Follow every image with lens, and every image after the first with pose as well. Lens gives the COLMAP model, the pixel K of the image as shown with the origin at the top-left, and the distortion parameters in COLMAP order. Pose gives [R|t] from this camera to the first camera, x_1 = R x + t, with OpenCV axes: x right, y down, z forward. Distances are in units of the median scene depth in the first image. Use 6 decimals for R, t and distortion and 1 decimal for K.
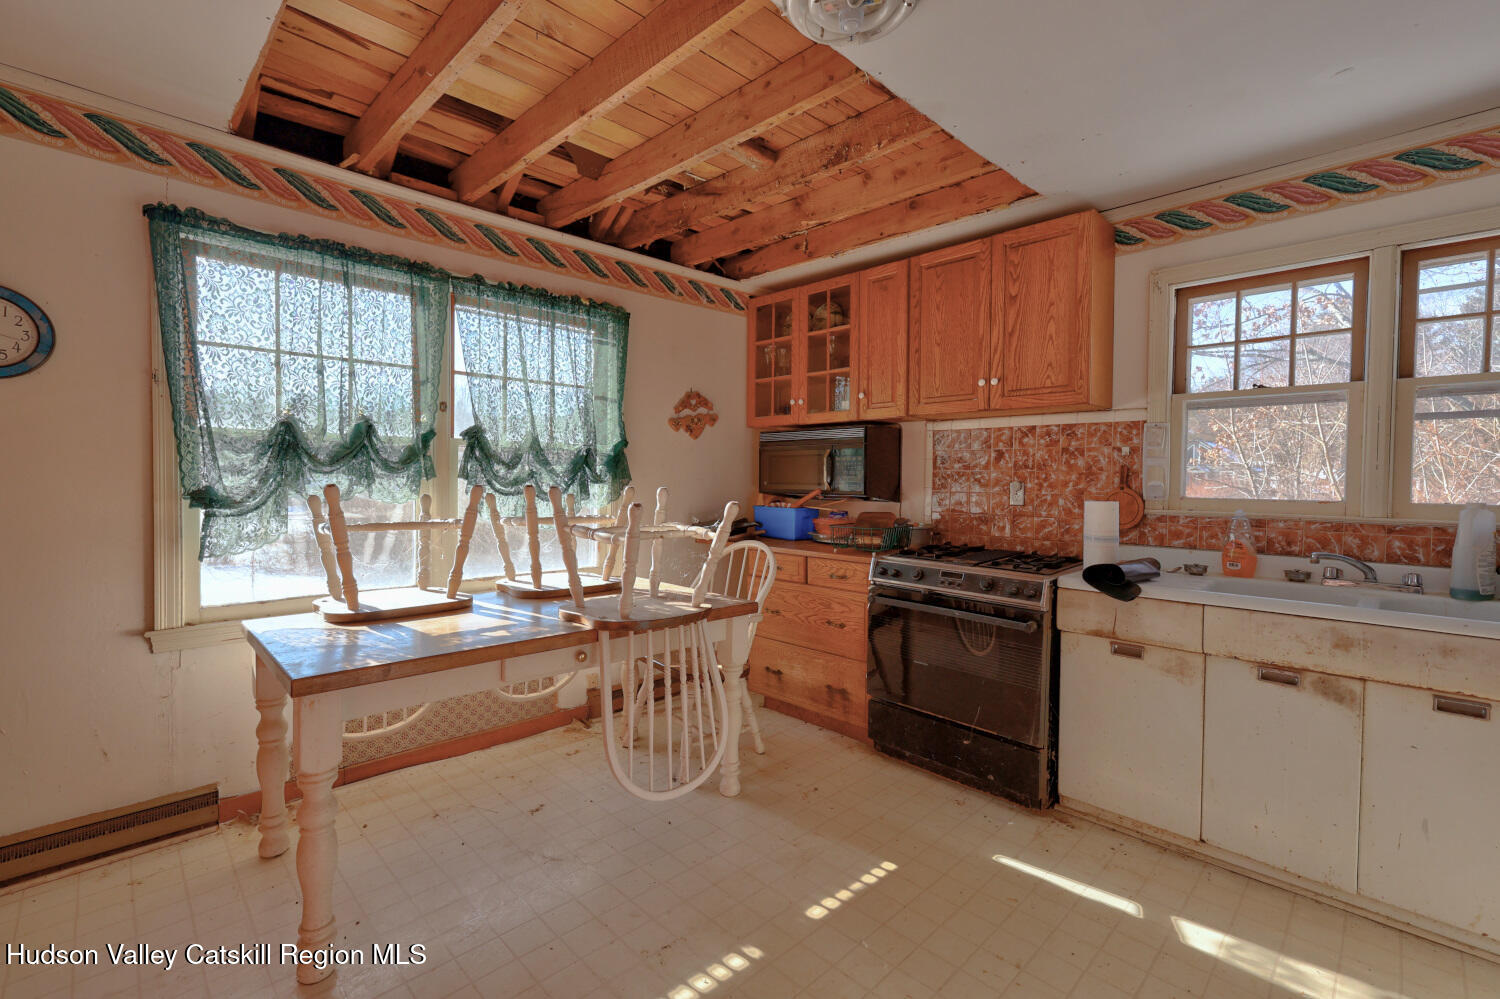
lens RADIAL K [[651.9, 0, 749.9], [0, 651.9, 494.7], [0, 0, 1]] dist [0.004435, -0.000040]
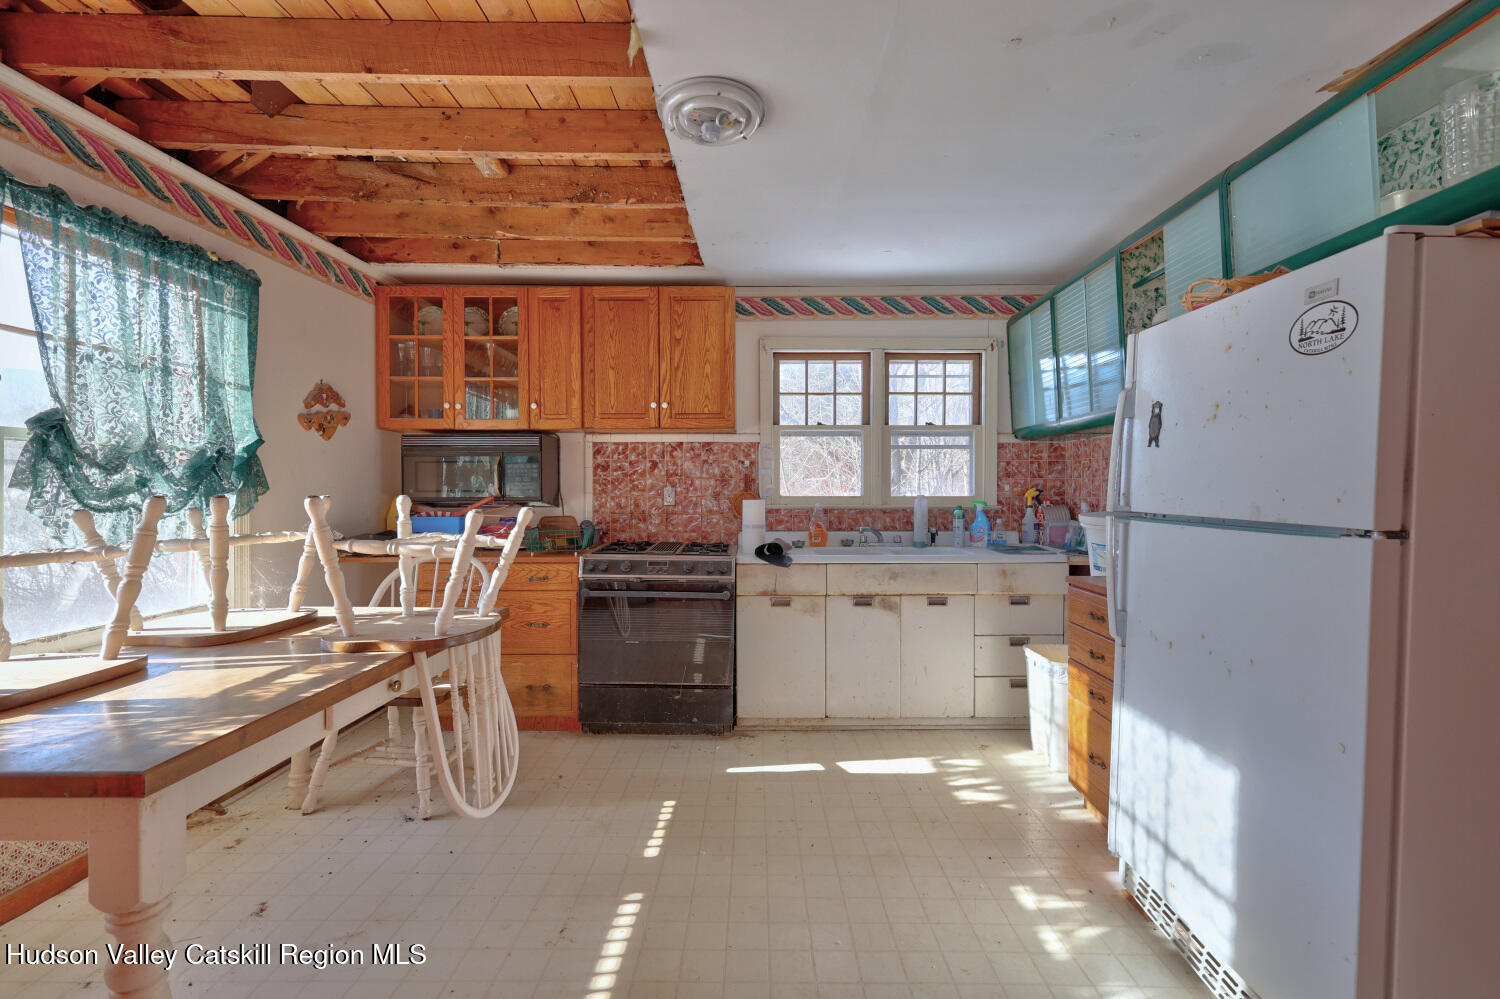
lens RADIAL K [[651.9, 0, 749.9], [0, 651.9, 493.9], [0, 0, 1]] dist [0.004435, -0.000040]
pose [[0.708968, -0.016355, 0.705051, -0.401261], [0.025949, 0.999659, -0.002903, 0.001484], [-0.704763, 0.020354, 0.709151, 0.018750]]
